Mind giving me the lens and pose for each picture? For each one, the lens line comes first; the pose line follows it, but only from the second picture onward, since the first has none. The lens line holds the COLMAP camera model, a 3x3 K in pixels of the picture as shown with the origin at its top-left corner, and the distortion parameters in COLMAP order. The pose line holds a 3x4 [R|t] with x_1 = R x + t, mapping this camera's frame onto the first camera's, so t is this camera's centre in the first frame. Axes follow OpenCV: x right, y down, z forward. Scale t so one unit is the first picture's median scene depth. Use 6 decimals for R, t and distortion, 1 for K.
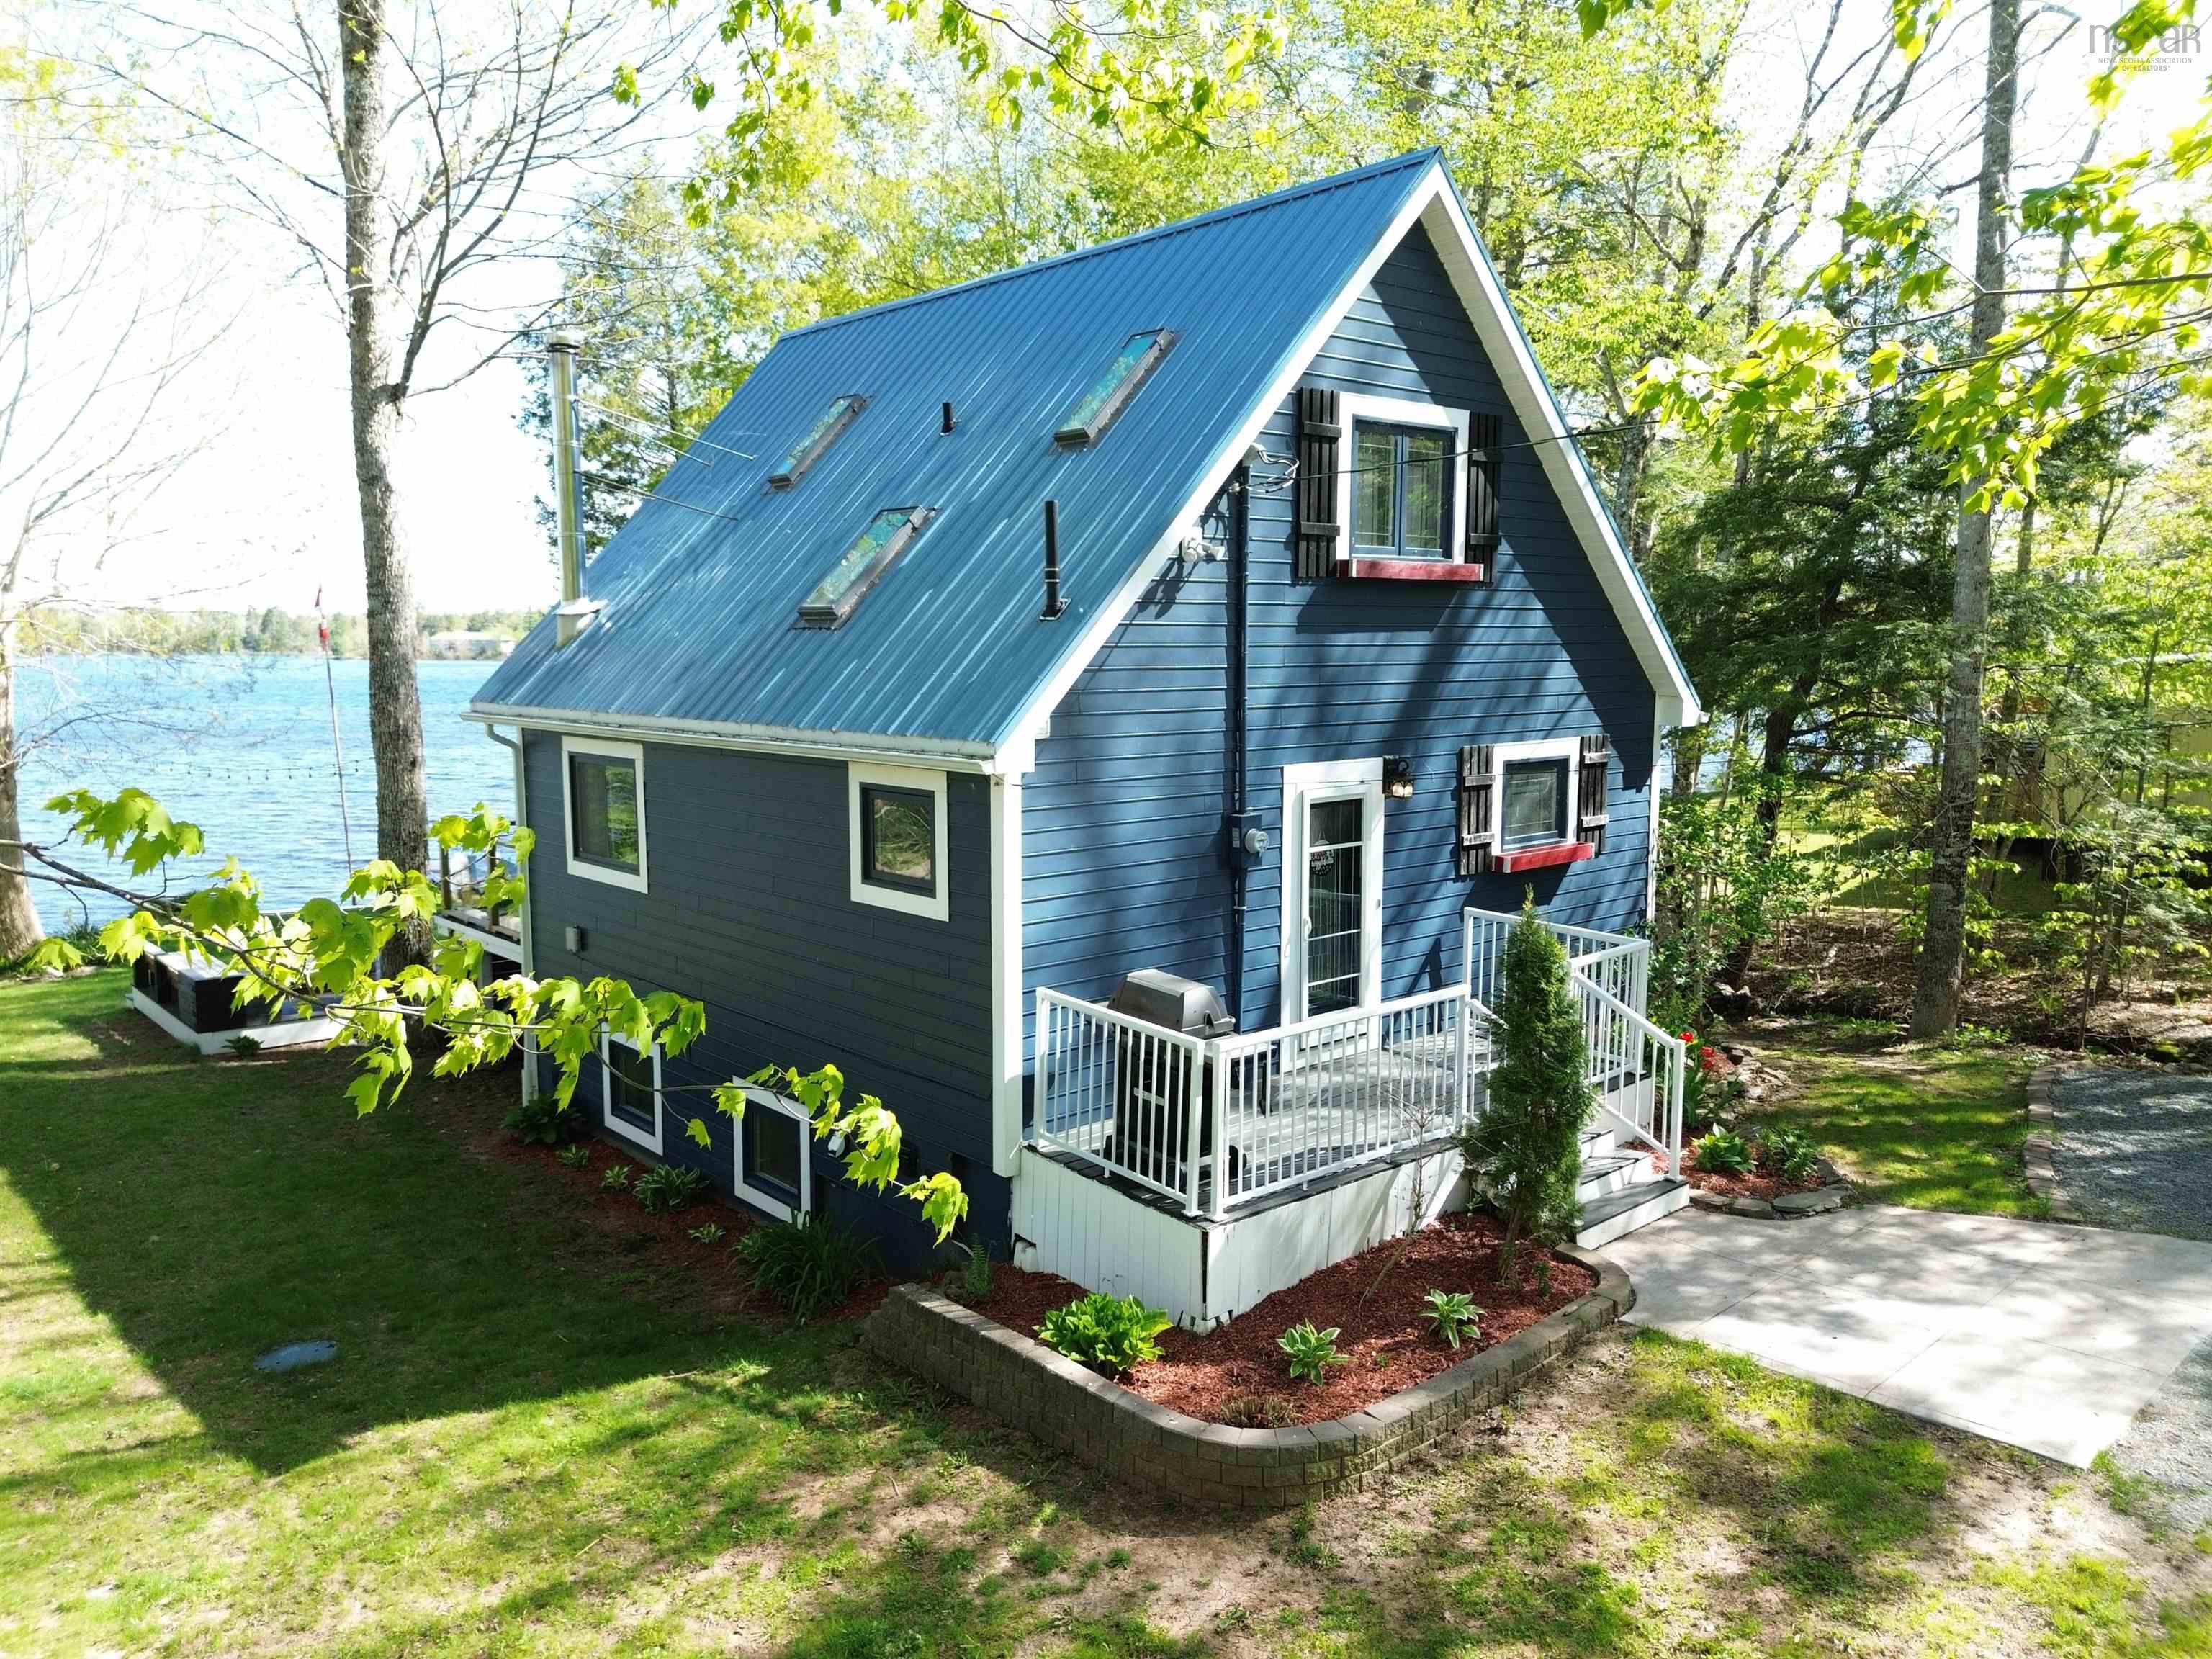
lens RADIAL K [[1566.6, 0, 1095.7], [0, 1566.6, 829.2], [0, 0, 1]] dist [0.087892, -0.090620]
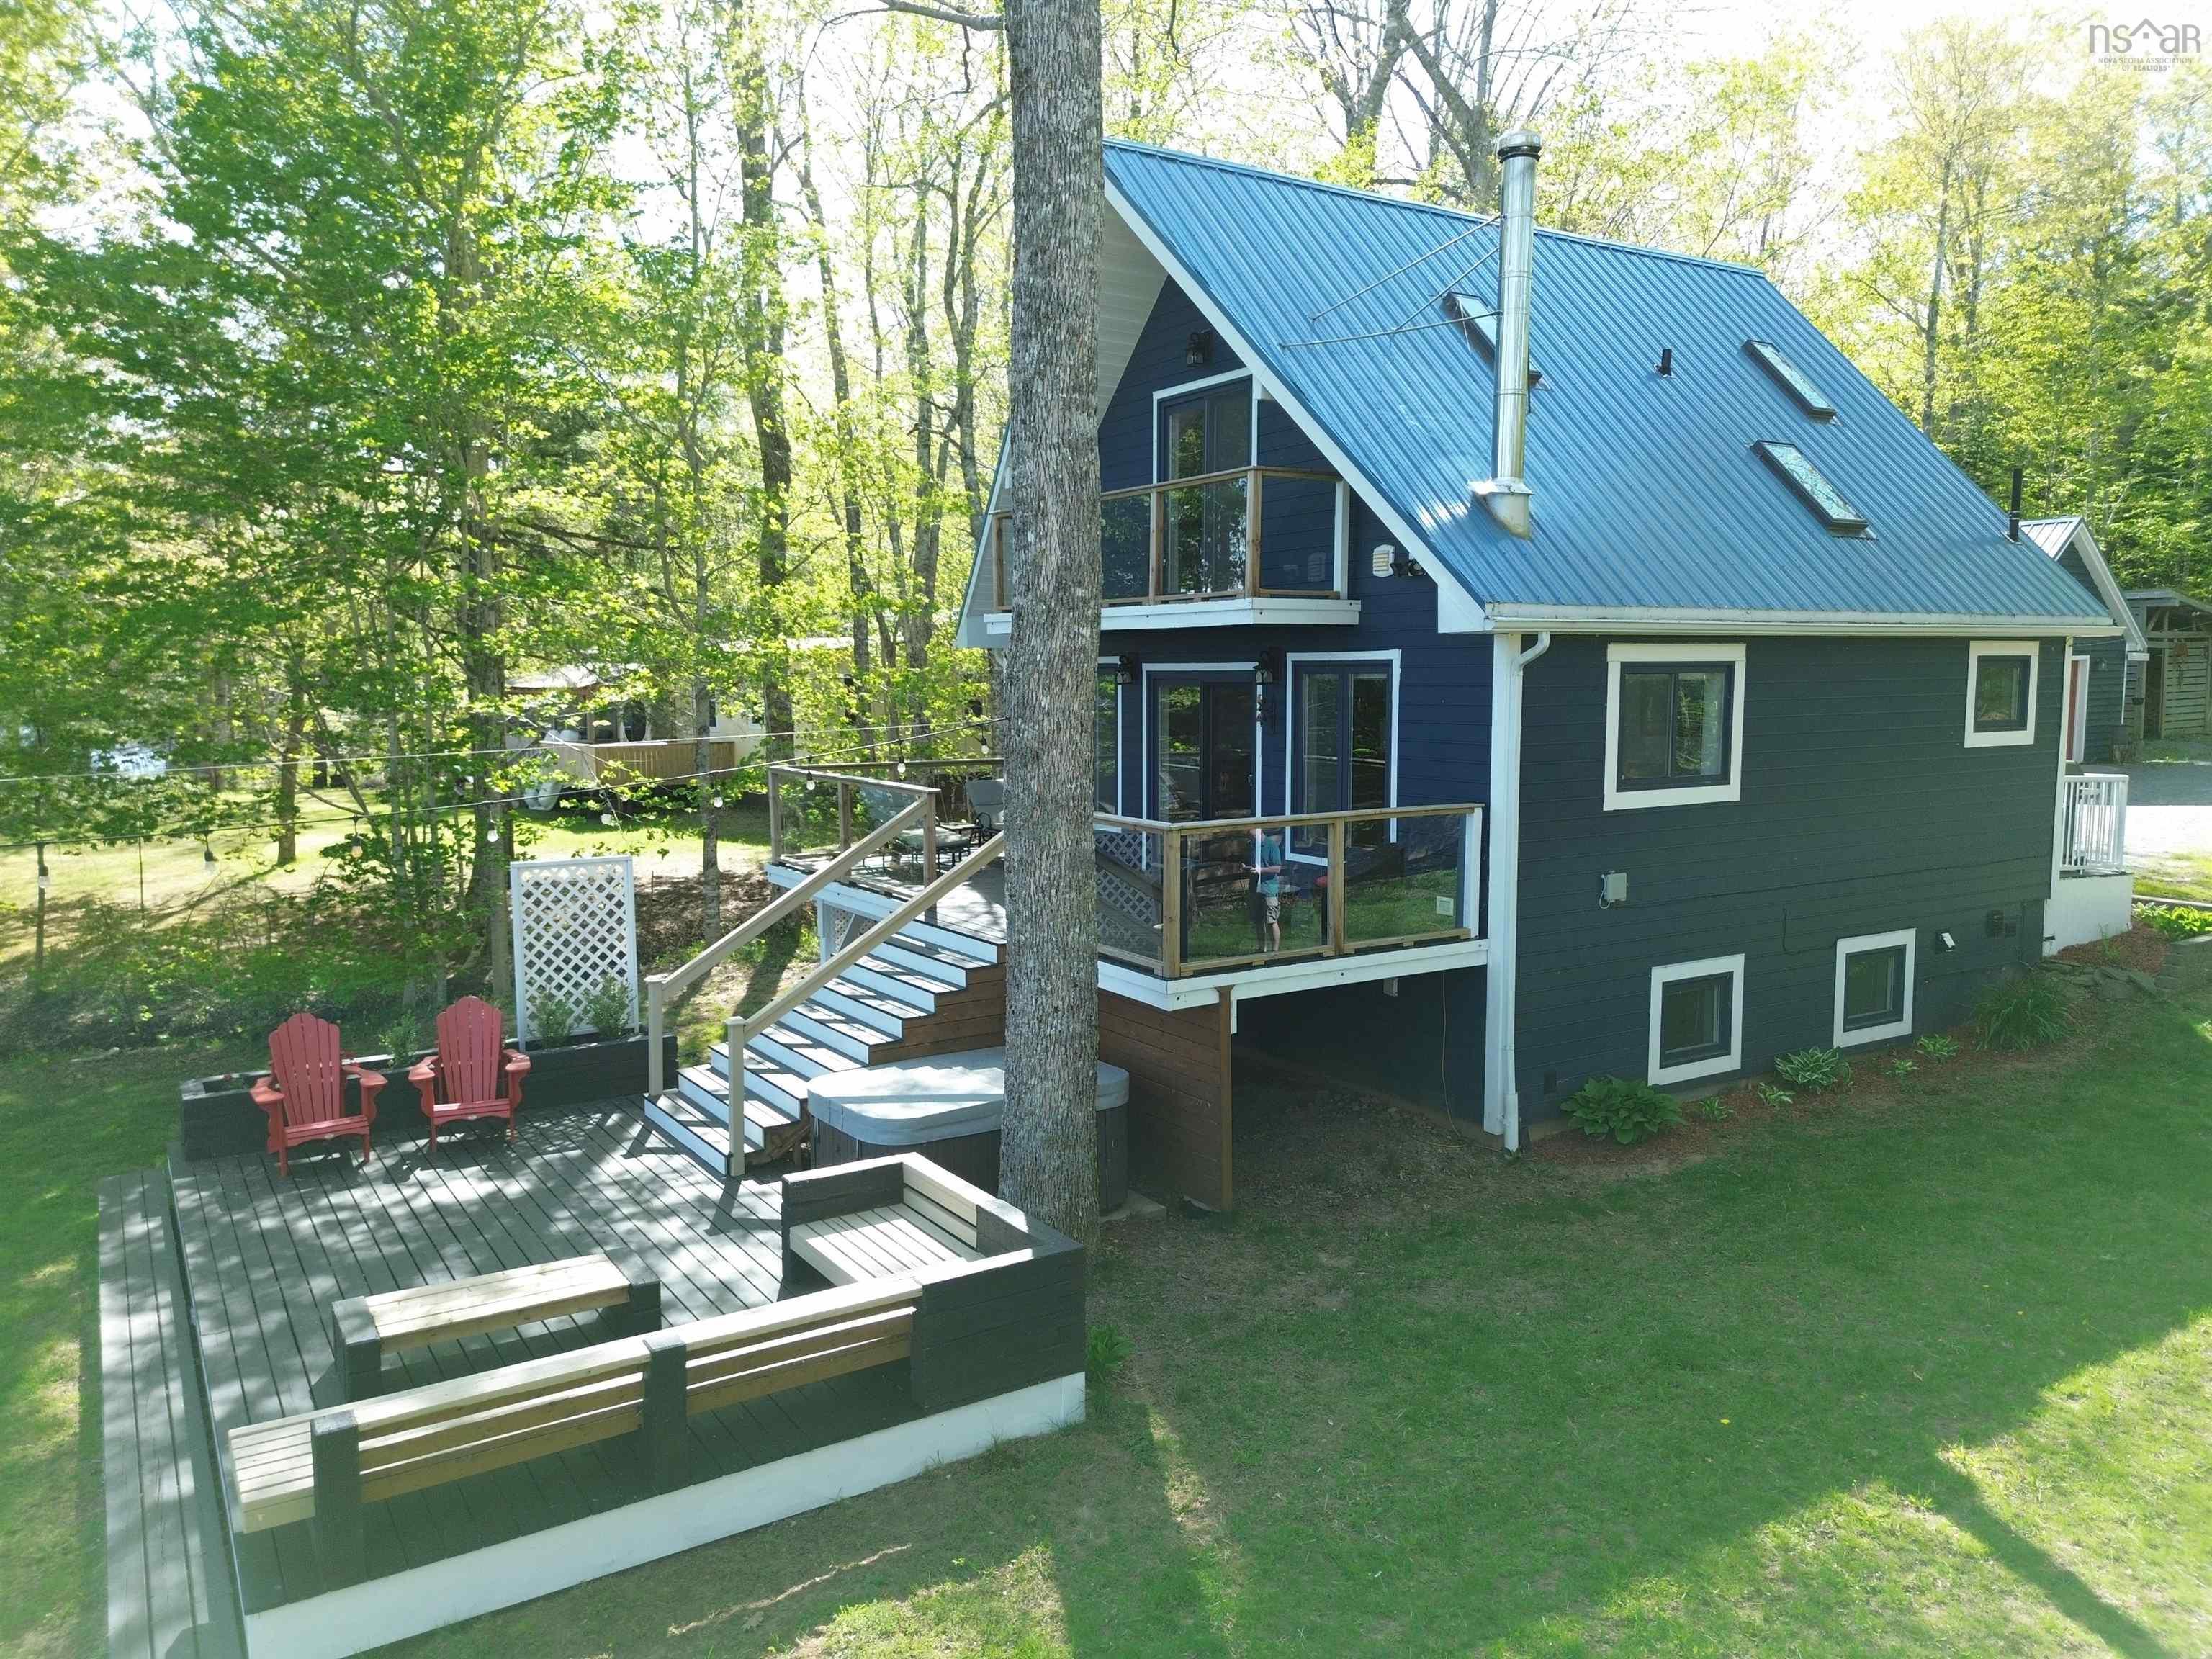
lens RADIAL K [[1566.6, 0, 1095.7], [0, 1566.6, 829.2], [0, 0, 1]] dist [0.087892, -0.090620]
pose [[0.167806, -0.101910, 0.980538, -1.608175], [0.117662, 0.989603, 0.082716, -0.083884], [-0.978773, 0.101492, 0.178052, 1.496142]]
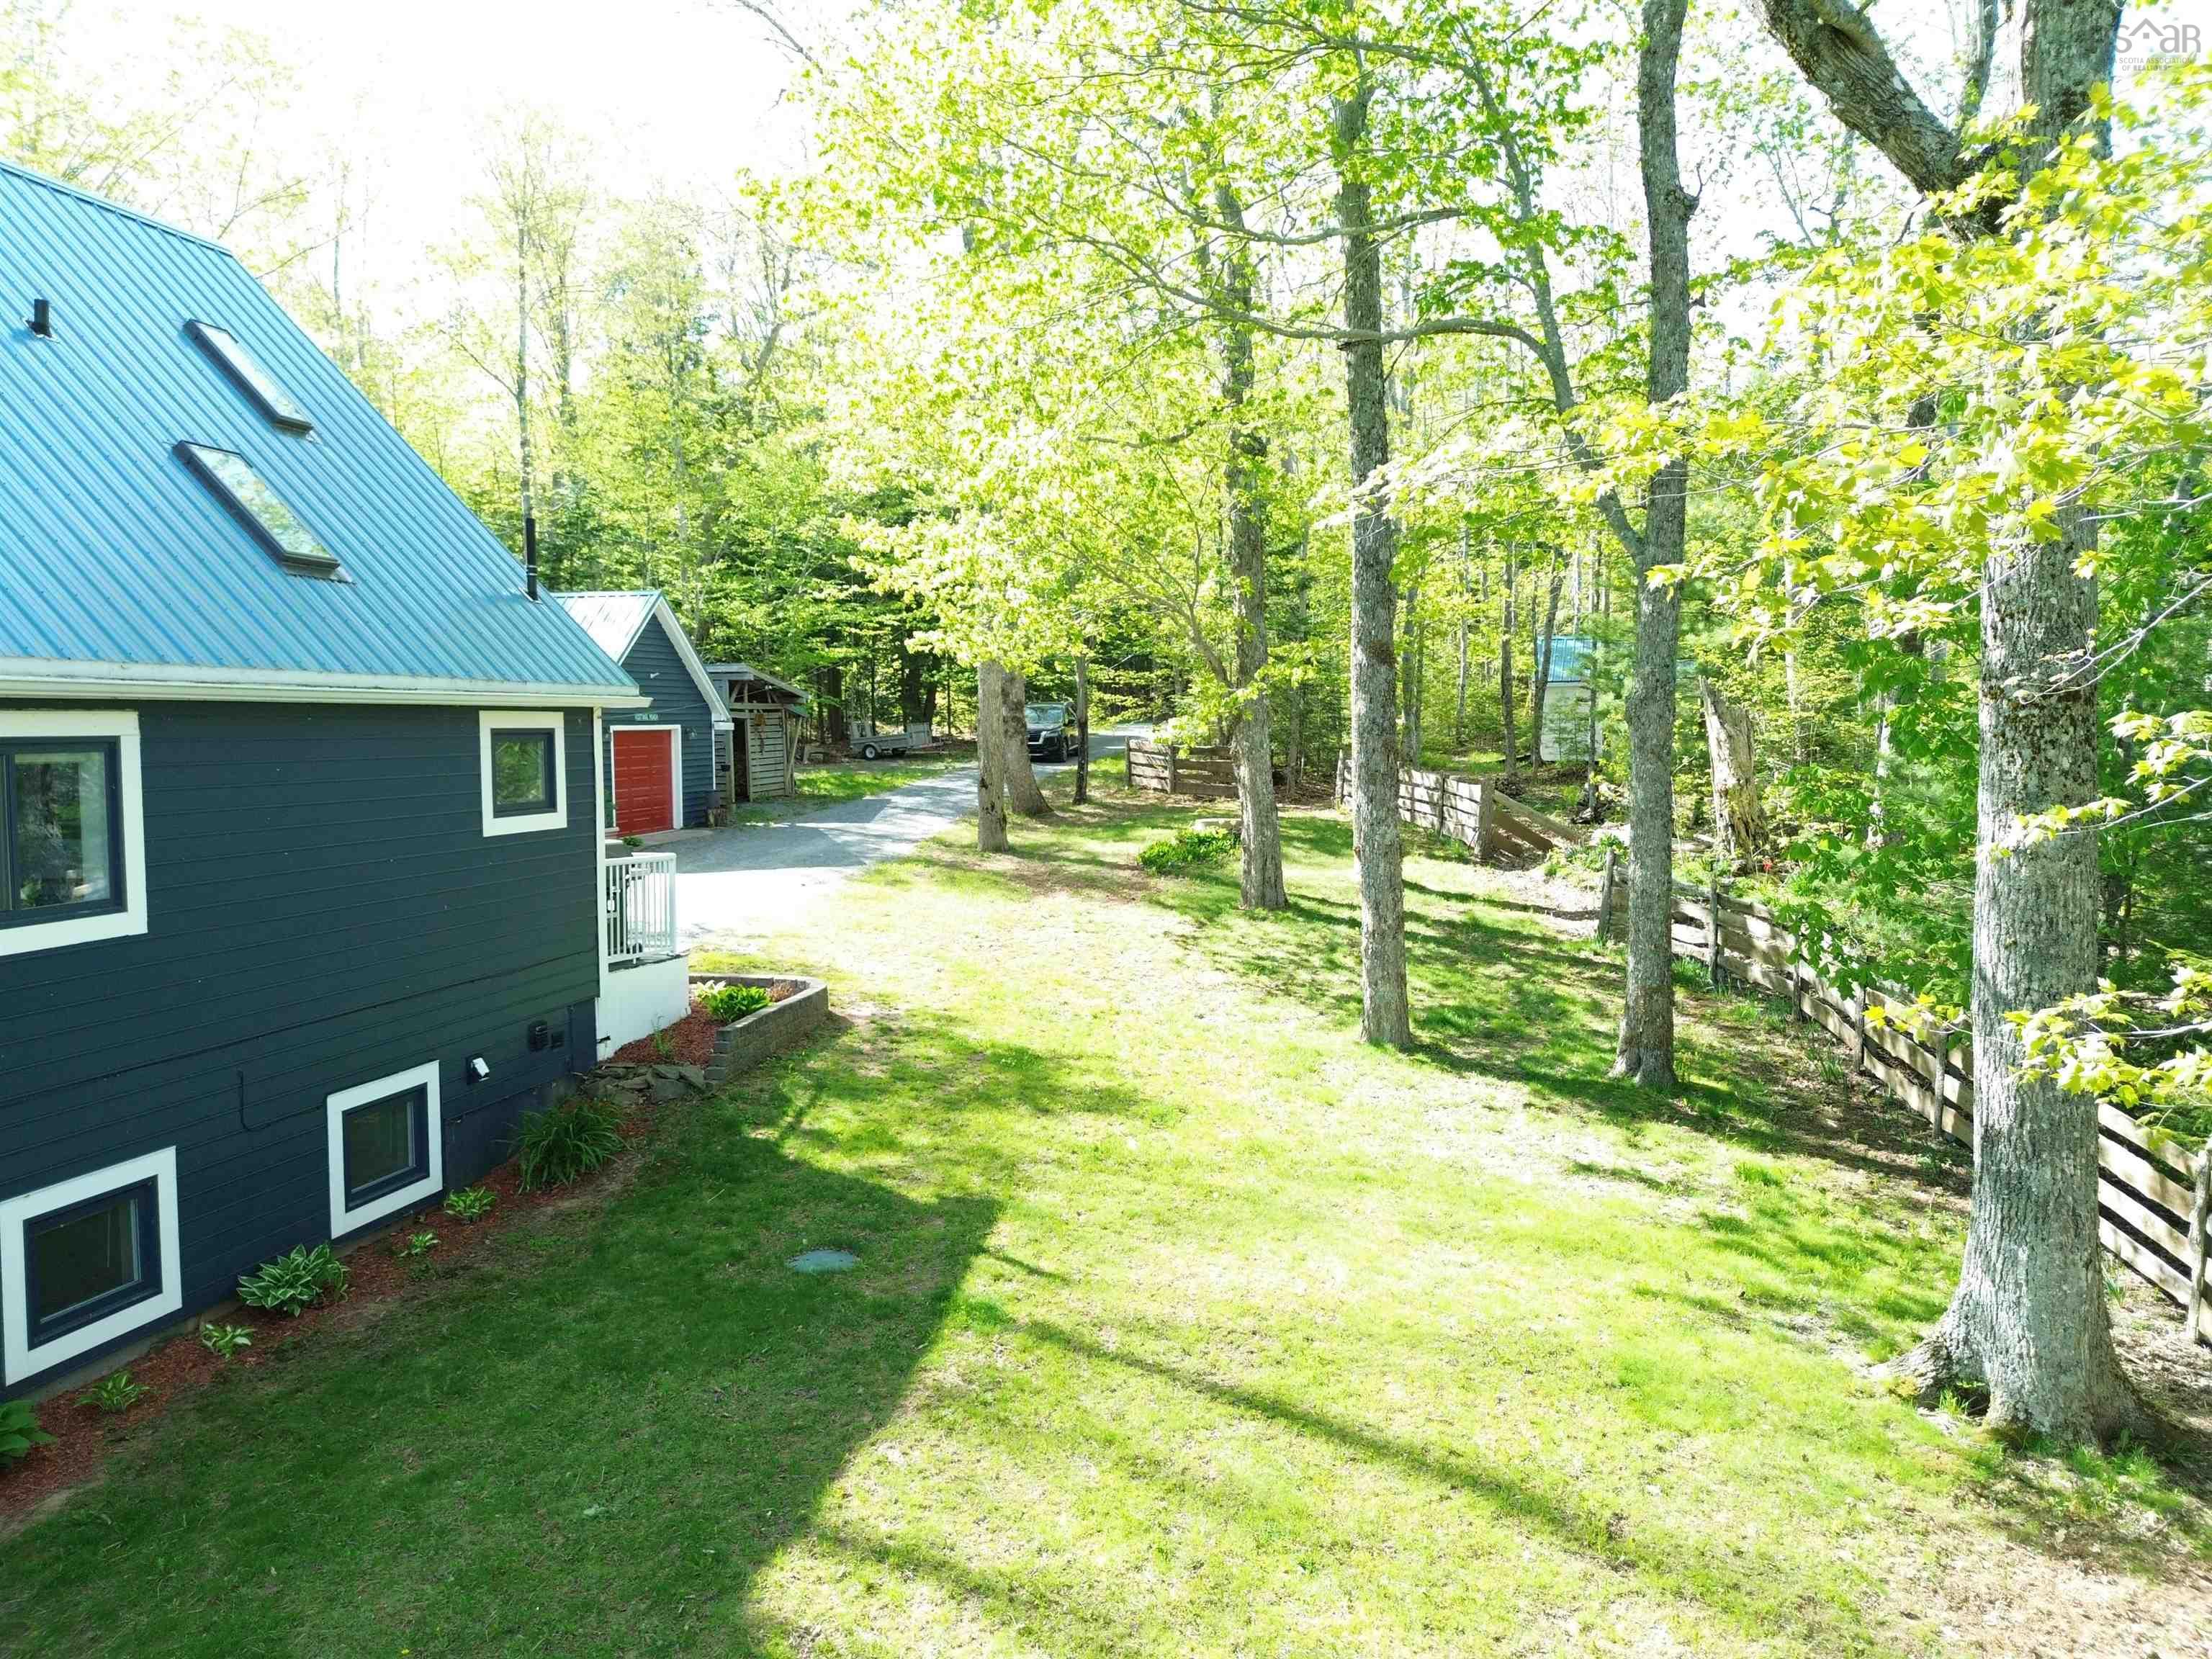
lens RADIAL K [[1566.6, 0, 1095.7], [0, 1566.6, 829.2], [0, 0, 1]] dist [0.087892, -0.090620]
pose [[-0.574348, -0.051272, 0.817004, -1.332547], [0.099794, 0.986208, 0.132045, -0.065220], [-0.812506, 0.157372, -0.561310, 1.289998]]
